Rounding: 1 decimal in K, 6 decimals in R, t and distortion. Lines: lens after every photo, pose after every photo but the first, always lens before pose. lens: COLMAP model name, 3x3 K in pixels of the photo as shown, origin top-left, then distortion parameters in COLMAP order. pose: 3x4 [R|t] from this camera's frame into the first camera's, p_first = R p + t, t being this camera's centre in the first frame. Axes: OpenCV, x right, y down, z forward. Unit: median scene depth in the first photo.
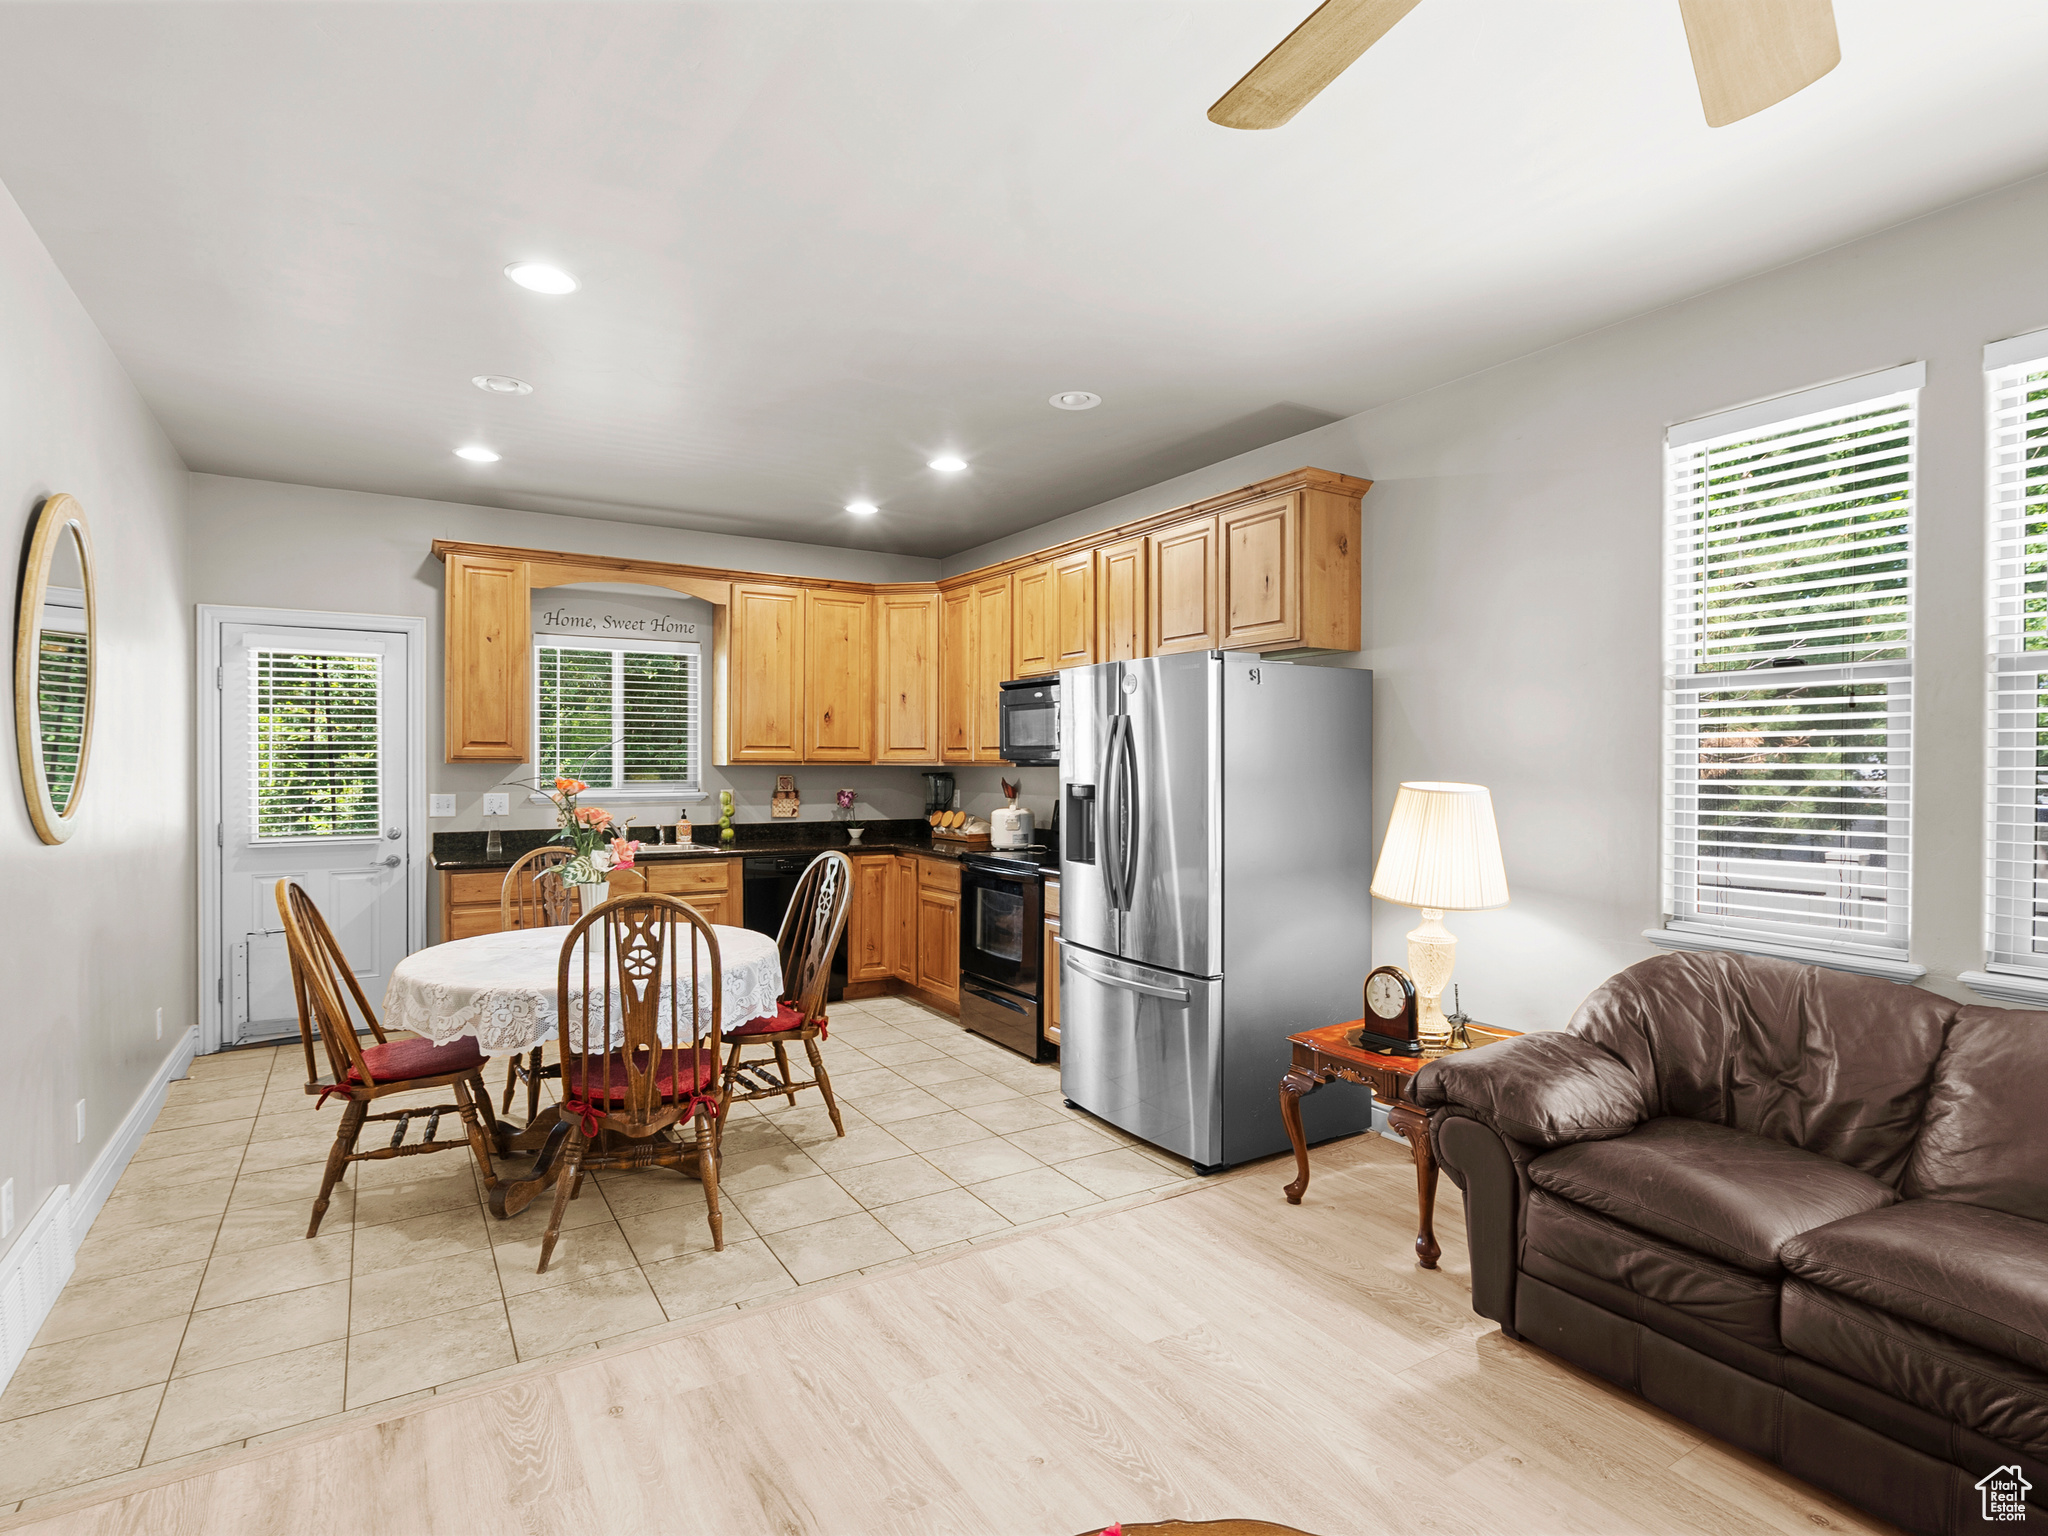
lens RADIAL K [[1037.4, 0, 1024.0], [0, 1037.4, 768.0], [0, 0, 1]] dist [-0.002880, 0.000417]
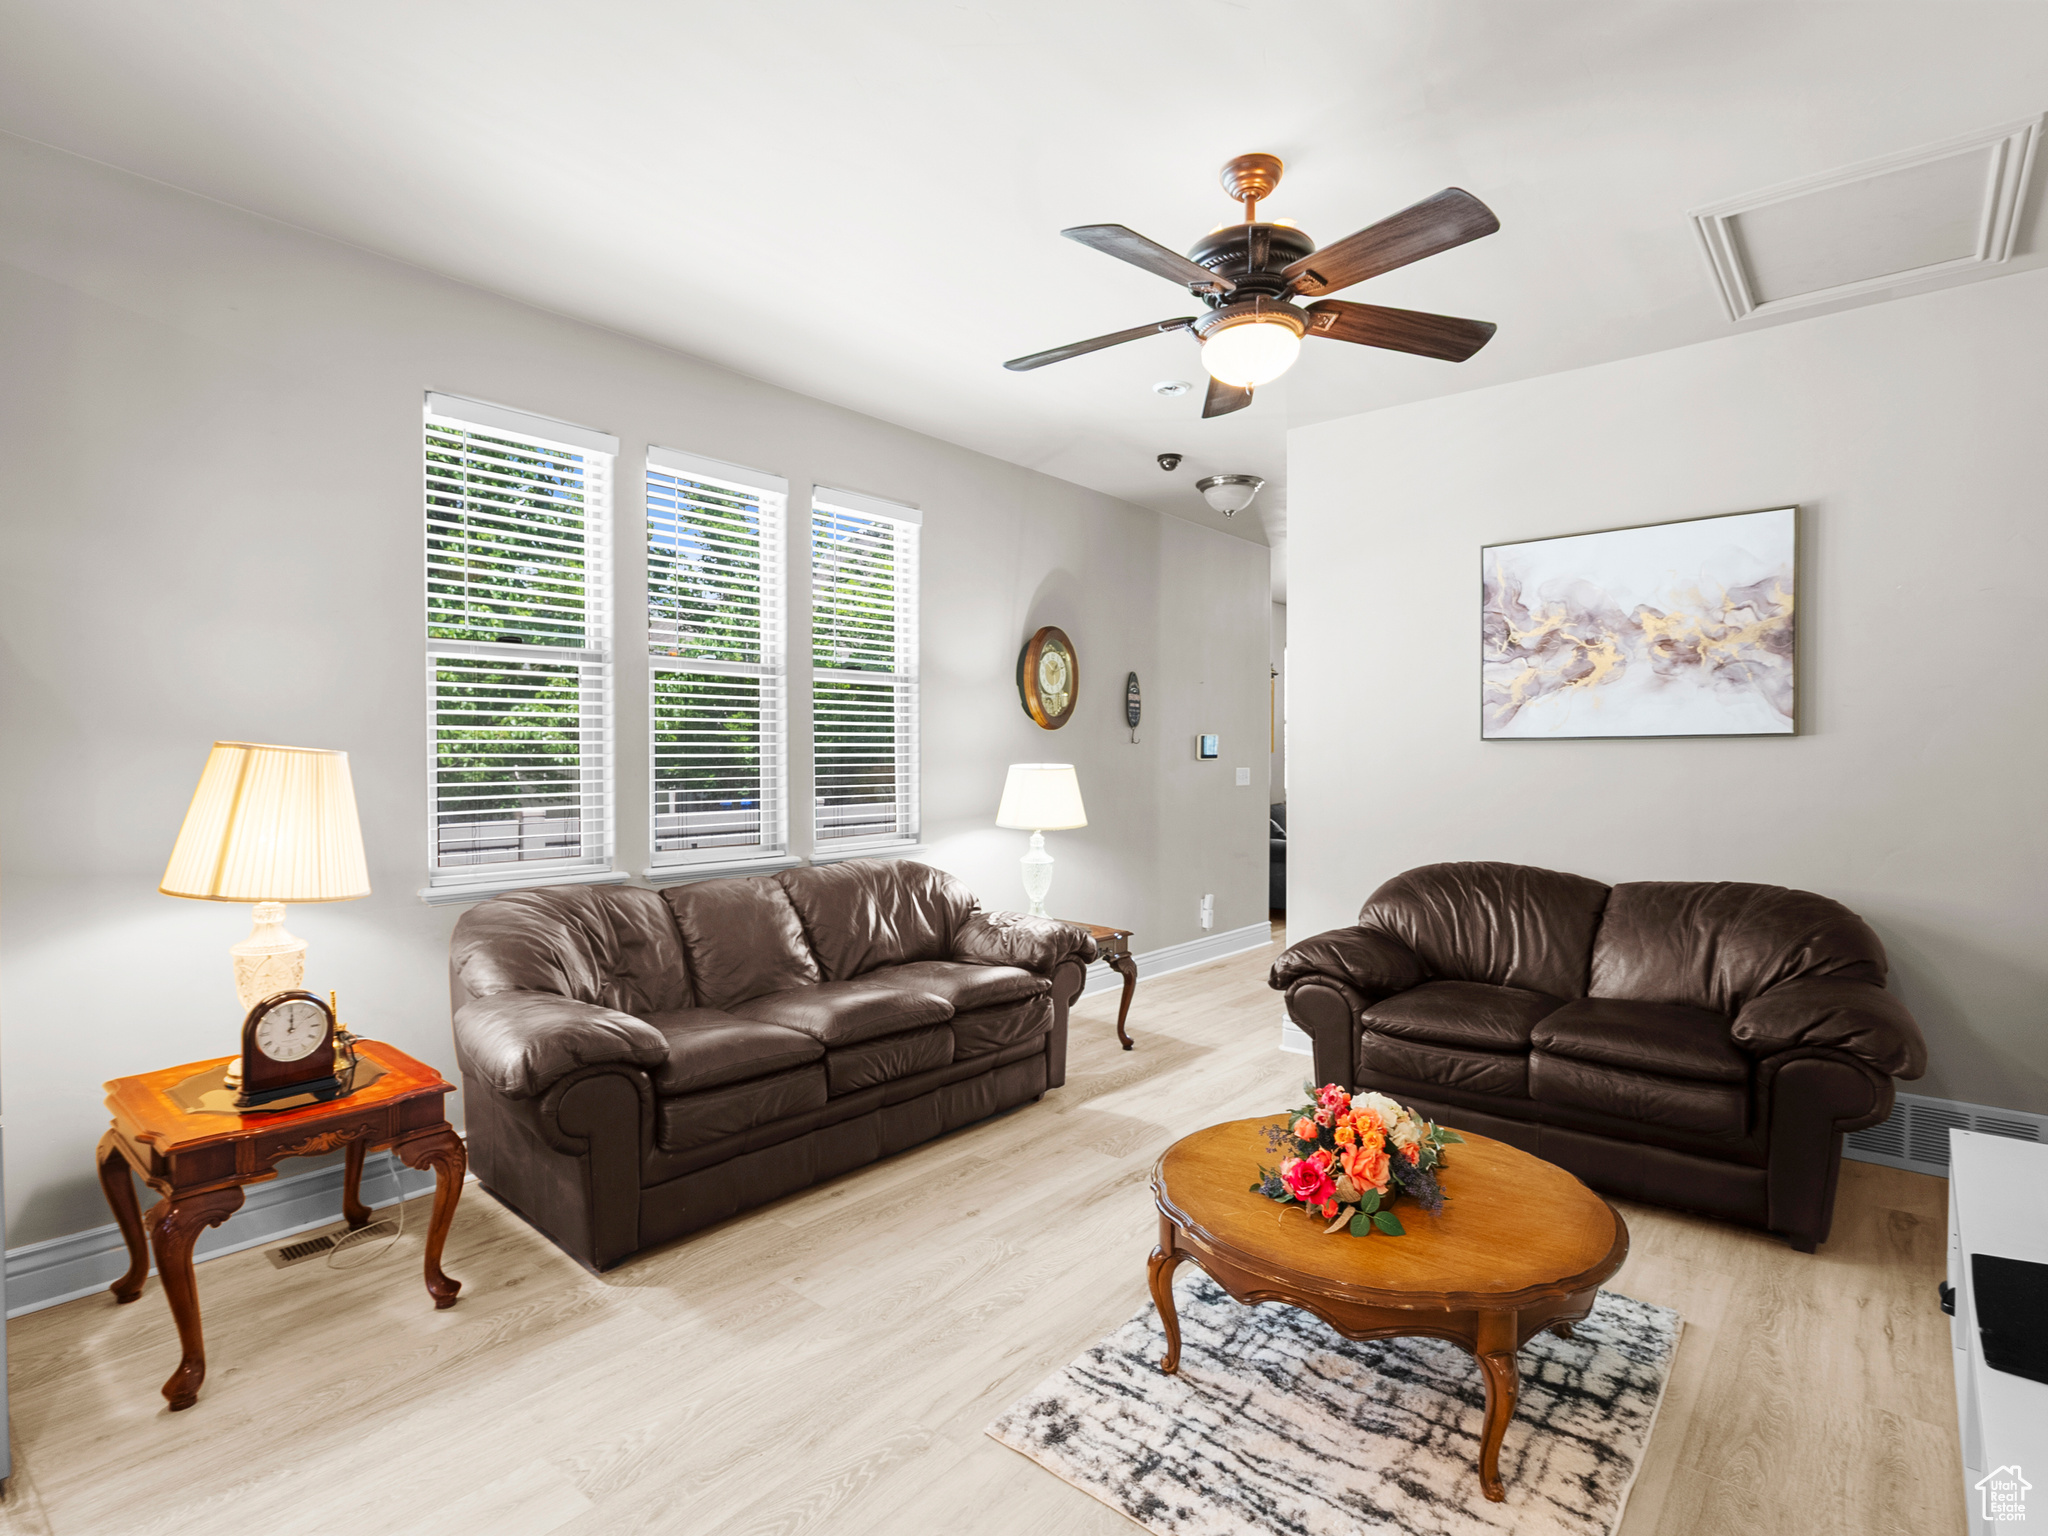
lens RADIAL K [[1039.0, 0, 1024.9], [0, 1039.0, 762.0], [0, 0, 1]] dist [-0.002015, 0.000224]
pose [[-0.305585, -0.014013, 0.952062, -0.293358], [0.004249, 0.999862, 0.016081, 0.011387], [-0.952155, 0.008960, -0.305483, 0.417620]]
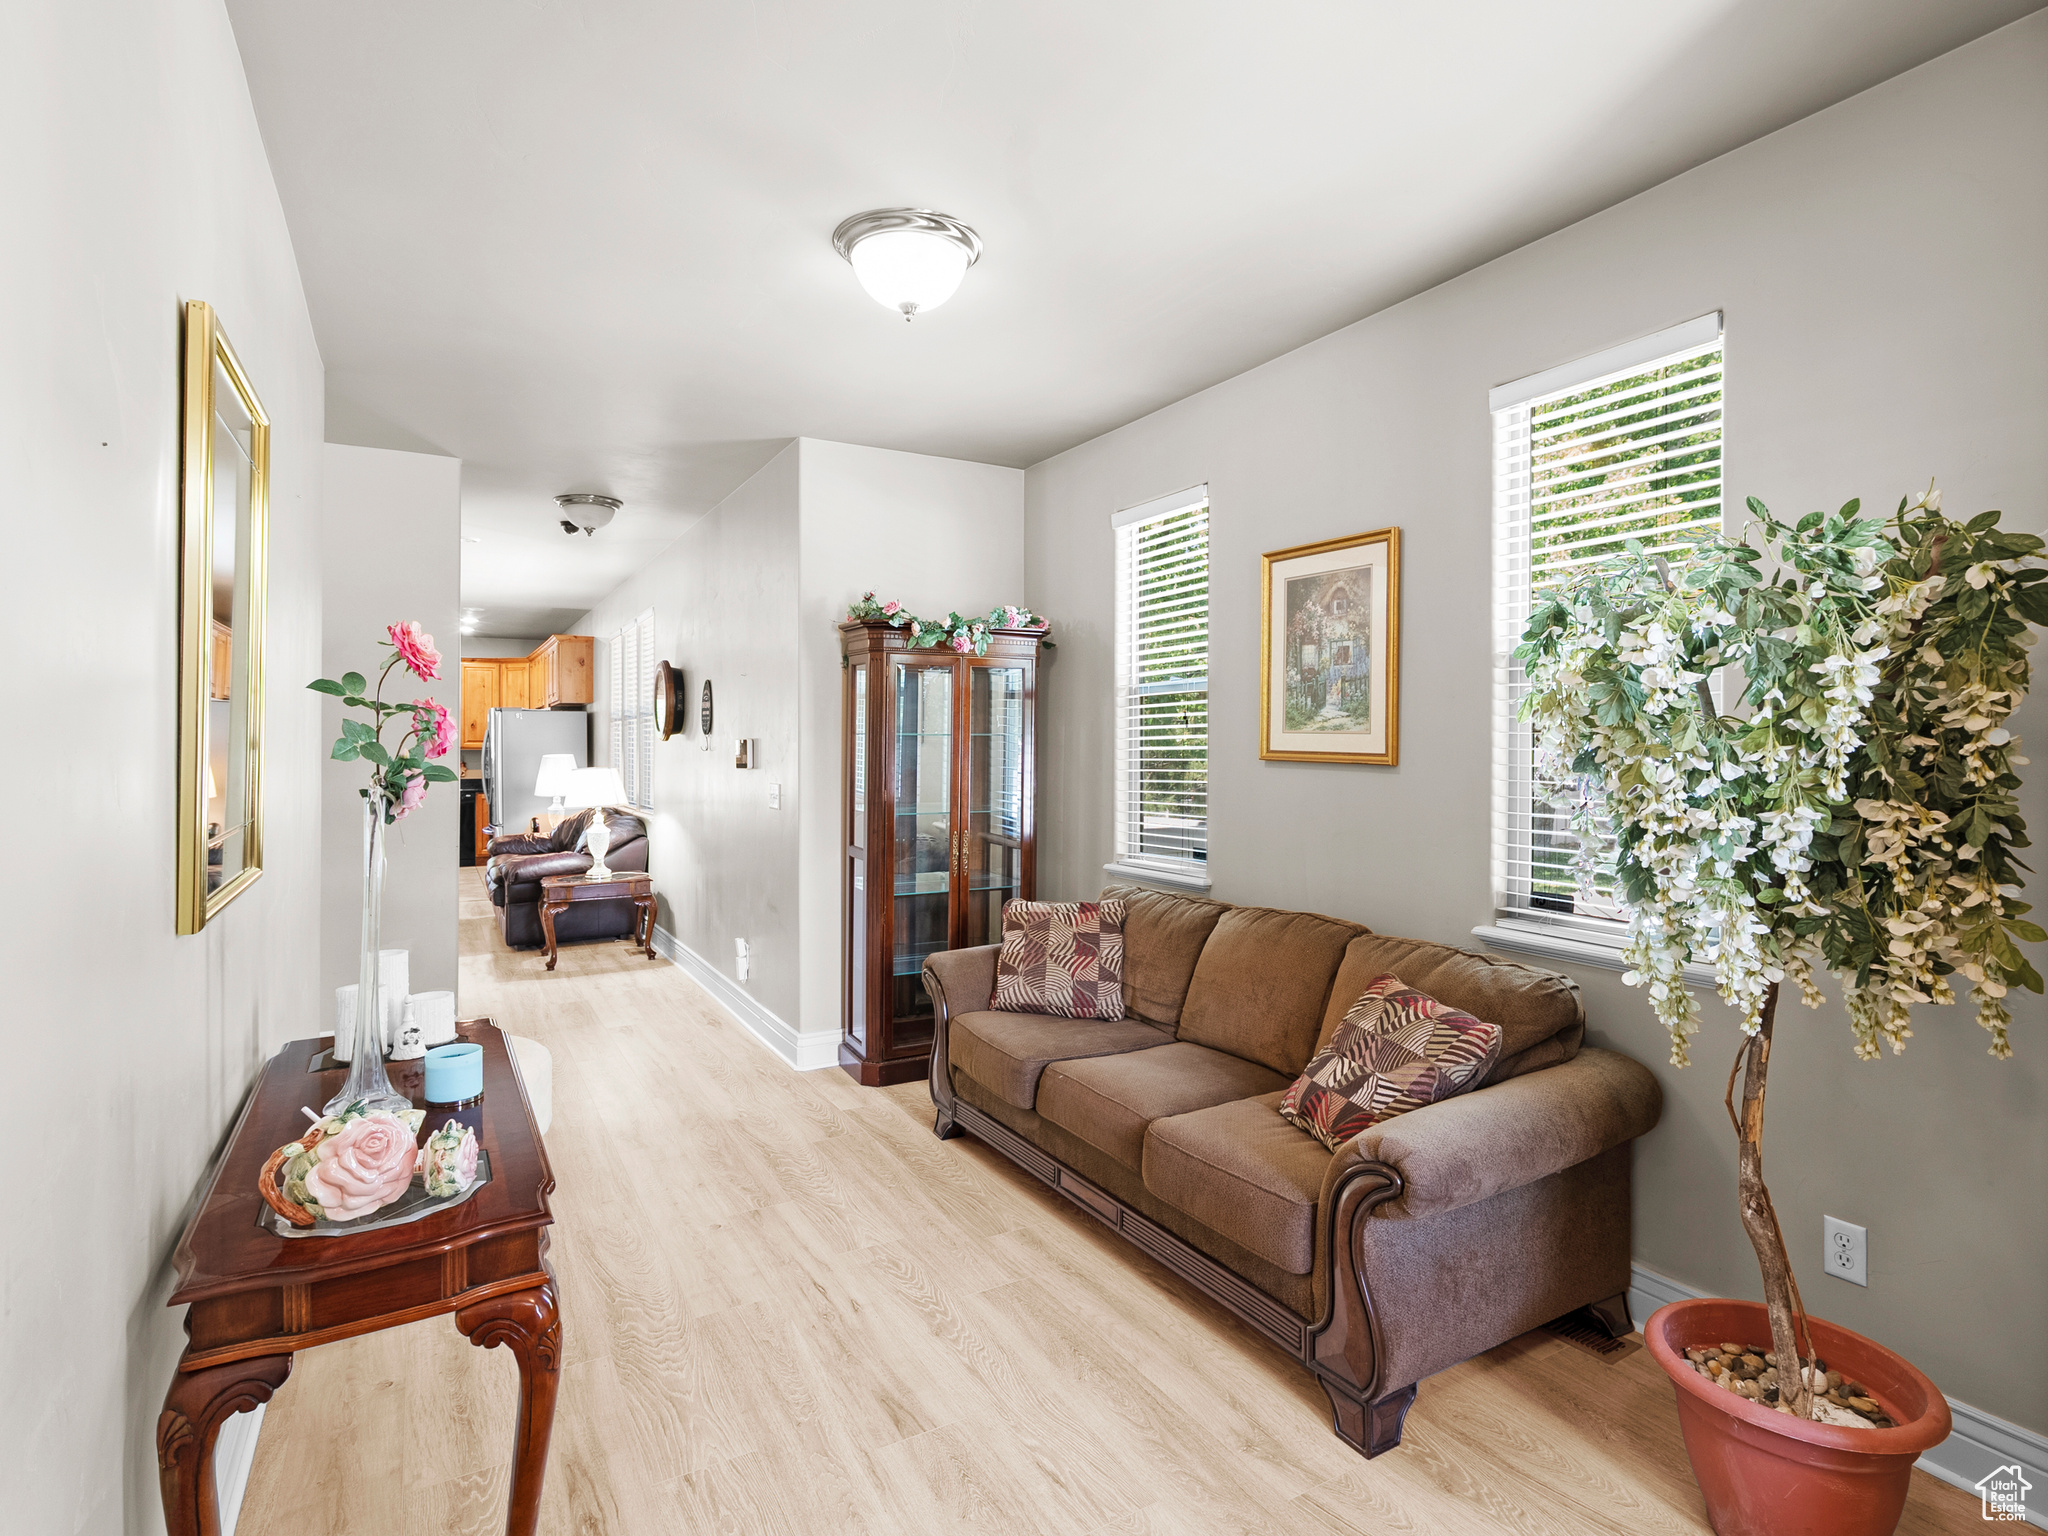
lens RADIAL K [[1039.0, 0, 1024.9], [0, 1039.0, 762.0], [0, 0, 1]] dist [-0.002015, 0.000224]
pose [[0.999441, -0.001342, -0.033396, 1.051900], [0.001507, 0.999987, 0.004904, 0.013015], [0.033389, -0.004951, 0.999430, -1.074772]]
